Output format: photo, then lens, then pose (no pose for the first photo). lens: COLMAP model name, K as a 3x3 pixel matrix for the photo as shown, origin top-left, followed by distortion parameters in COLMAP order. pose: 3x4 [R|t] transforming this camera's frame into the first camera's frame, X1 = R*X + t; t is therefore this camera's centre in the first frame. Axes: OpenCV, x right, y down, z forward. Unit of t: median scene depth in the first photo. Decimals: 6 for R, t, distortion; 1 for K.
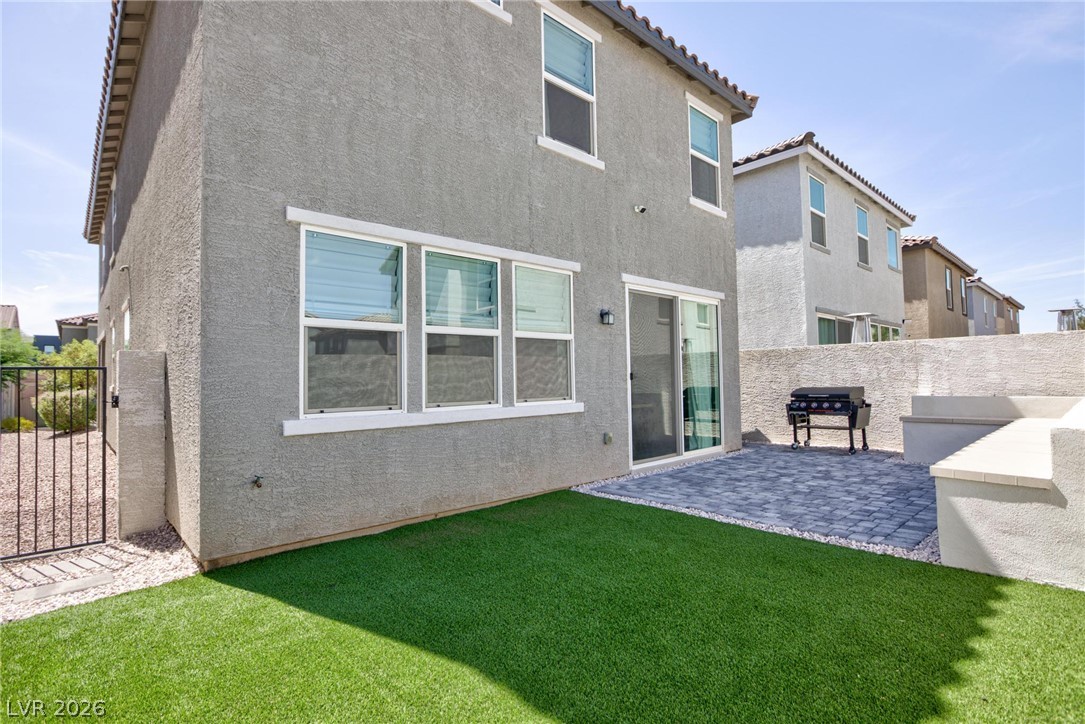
lens RADIAL K [[511.1, 0, 517.1], [0, 511.1, 364.6], [0, 0, 1]] dist [-0.013668, 0.010601]
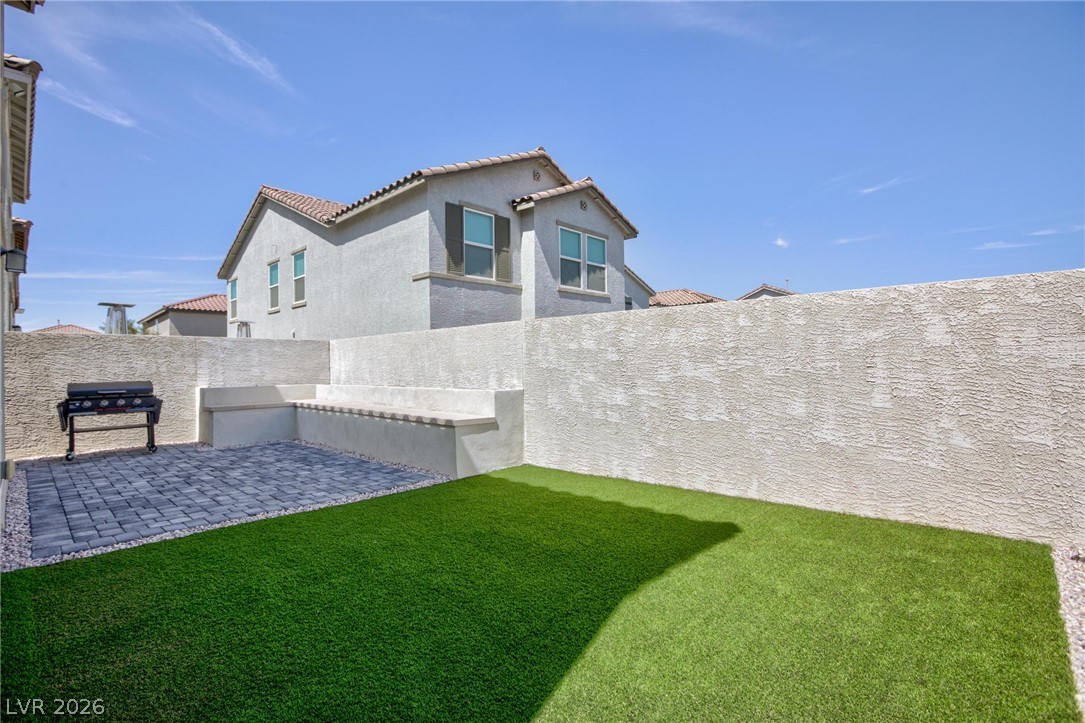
lens RADIAL K [[511.1, 0, 542.3], [0, 511.1, 363.5], [0, 0, 1]] dist [-0.013668, 0.010601]
pose [[-0.081255, 0.026299, 0.996346, -0.338844], [-0.017802, 0.999454, -0.027833, 0.024887], [-0.996534, -0.019999, -0.080743, 0.352440]]
